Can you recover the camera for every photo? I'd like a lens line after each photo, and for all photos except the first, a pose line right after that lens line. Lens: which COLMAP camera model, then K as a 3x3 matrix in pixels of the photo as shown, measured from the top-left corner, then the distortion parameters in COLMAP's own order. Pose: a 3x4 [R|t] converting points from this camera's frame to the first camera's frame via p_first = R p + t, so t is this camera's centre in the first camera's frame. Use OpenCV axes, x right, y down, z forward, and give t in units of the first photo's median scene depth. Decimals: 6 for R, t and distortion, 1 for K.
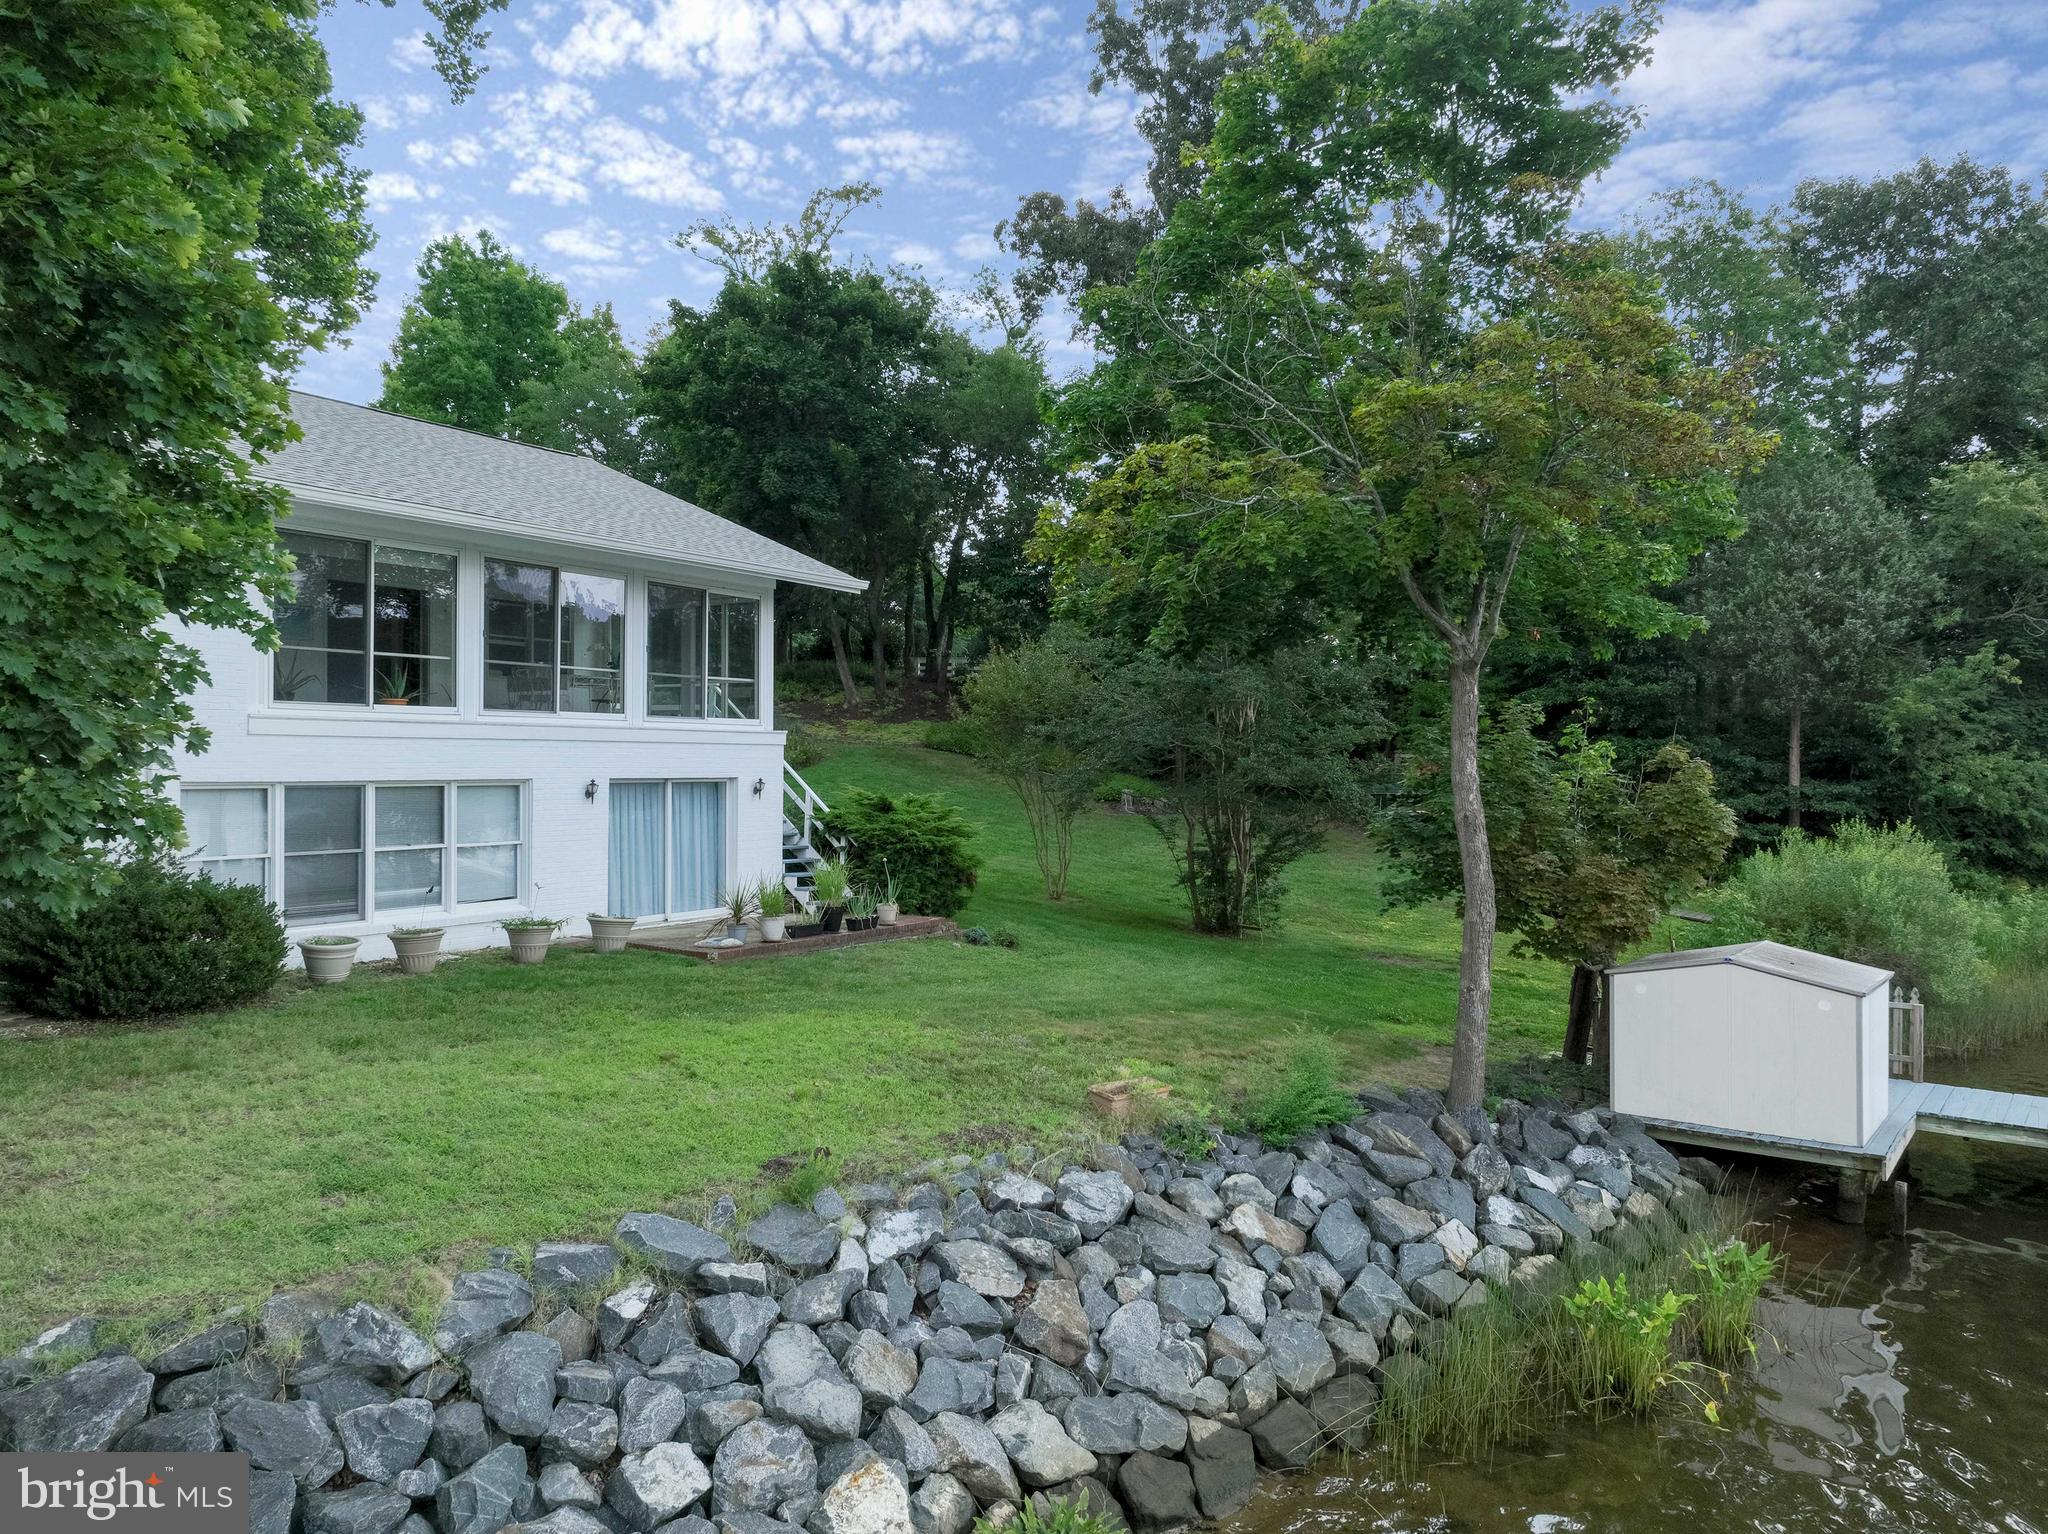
lens RADIAL K [[1457.0, 0, 1024.0], [0, 1457.0, 767.0], [0, 0, 1]] dist [0.006526, 0.005525]
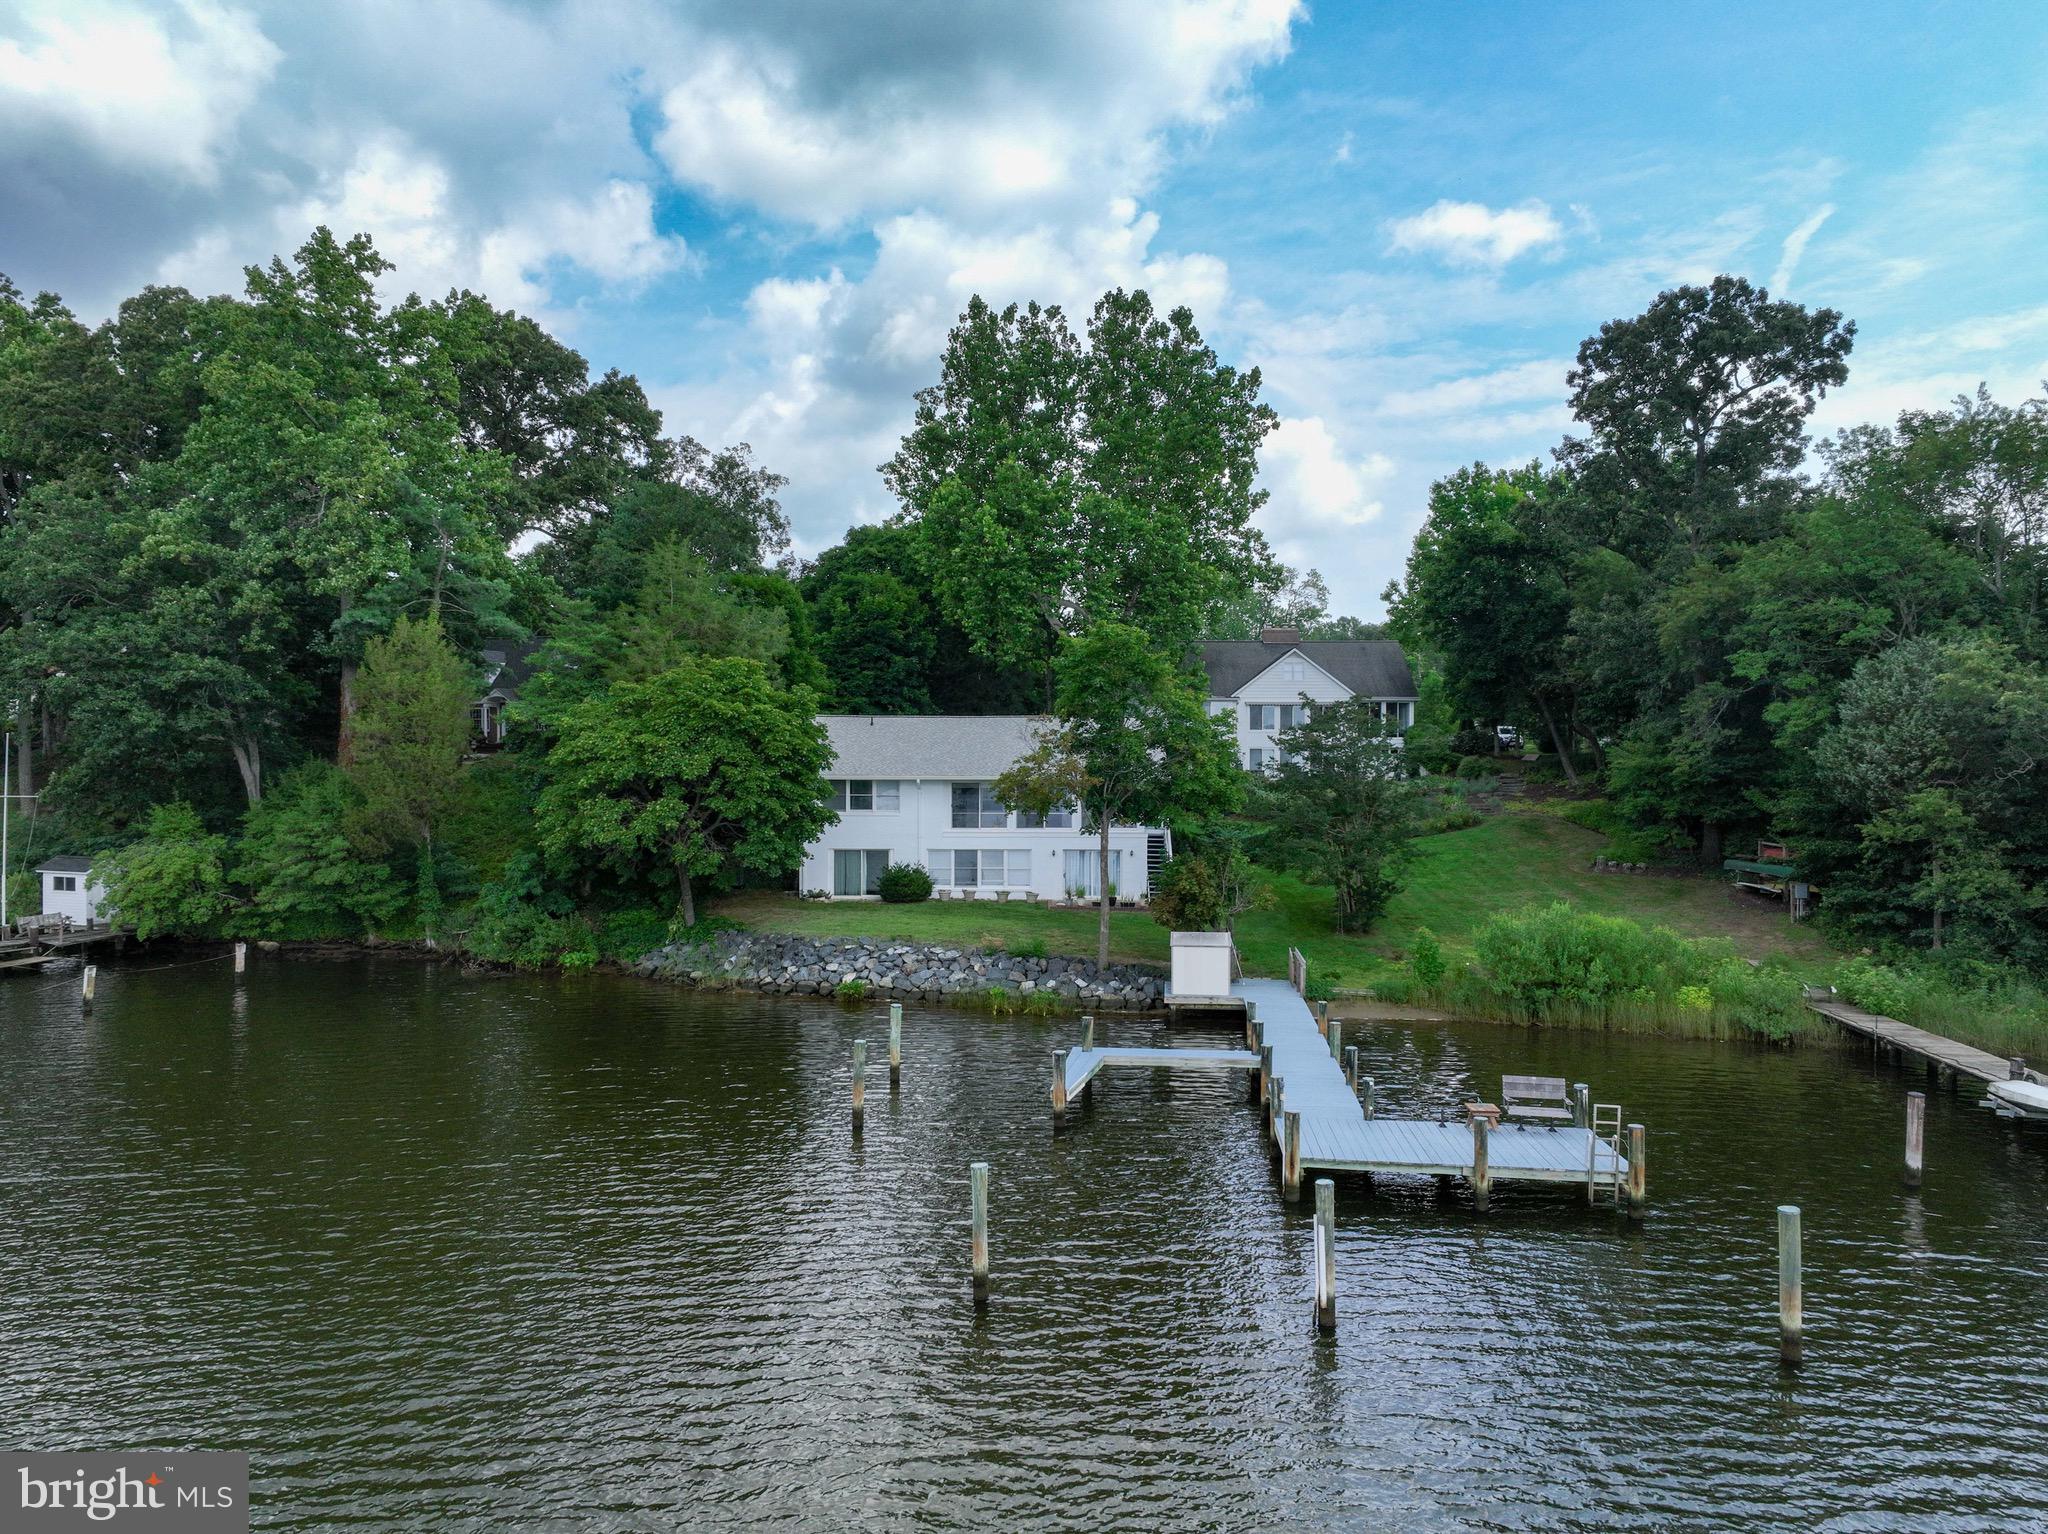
lens RADIAL K [[1427.1, 0, 1024.0], [0, 1427.1, 767.0], [0, 0, 1]] dist [0.005790, 0.002486]
pose [[0.528813, 0.004187, -0.848728, 2.433811], [-0.002961, 0.999991, 0.003088, -0.191306], [0.848733, 0.000880, 0.528821, -0.722631]]
